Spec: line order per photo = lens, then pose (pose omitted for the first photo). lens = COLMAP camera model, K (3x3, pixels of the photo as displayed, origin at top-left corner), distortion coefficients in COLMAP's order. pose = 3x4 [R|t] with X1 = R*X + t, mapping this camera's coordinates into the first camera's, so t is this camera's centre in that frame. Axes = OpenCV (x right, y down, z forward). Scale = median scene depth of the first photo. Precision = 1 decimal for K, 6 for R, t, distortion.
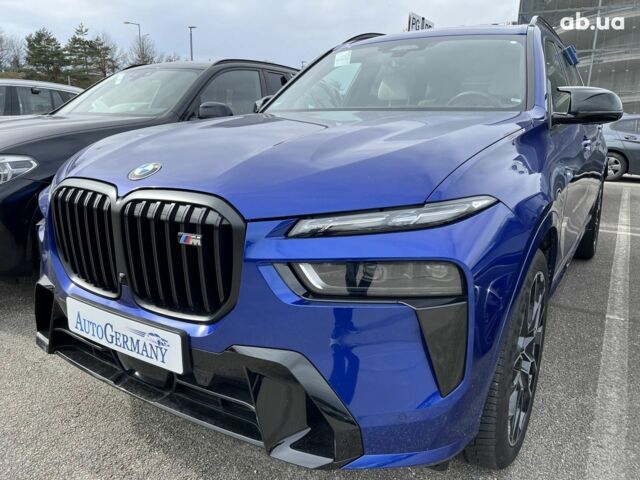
lens RADIAL K [[484.9, 0, 322.3], [0, 484.9, 233.3], [0, 0, 1]] dist [0.056412, -0.066386]
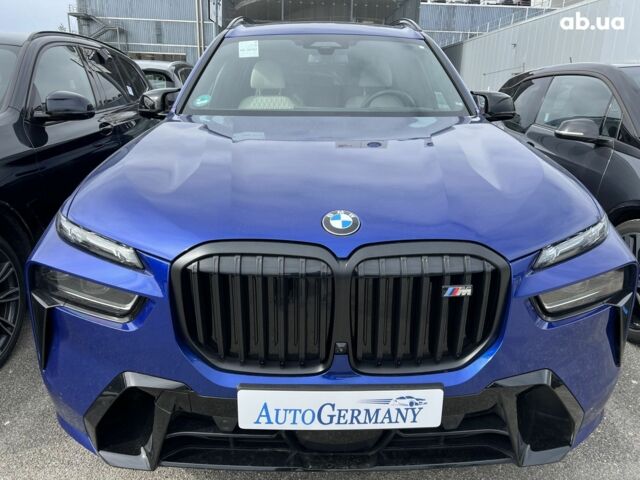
lens RADIAL K [[484.9, 0, 325.4], [0, 484.9, 236.5], [0, 0, 1]] dist [0.056412, -0.066386]
pose [[0.829167, -0.165842, 0.533835, -0.848488], [0.124264, 0.985767, 0.113230, -0.202932], [-0.545015, -0.027551, 0.837973, 0.289481]]
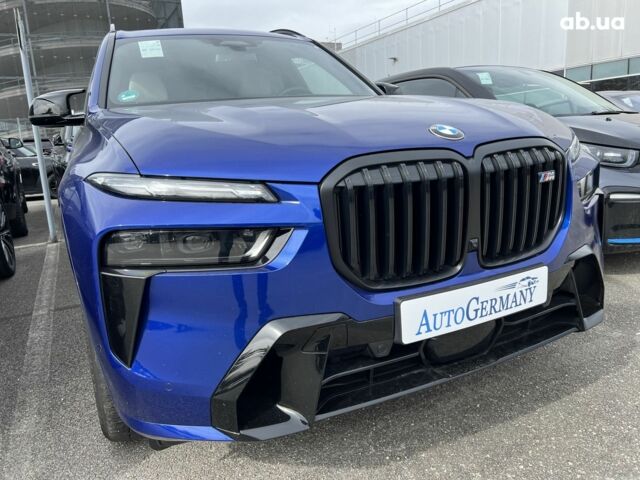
lens RADIAL K [[484.9, 0, 323.8], [0, 484.9, 240.4], [0, 0, 1]] dist [0.056412, -0.066386]
pose [[0.507187, -0.230153, 0.830537, -1.308923], [0.265183, 0.958605, 0.103702, -0.087176], [-0.820024, 0.167648, 0.547224, 0.711077]]
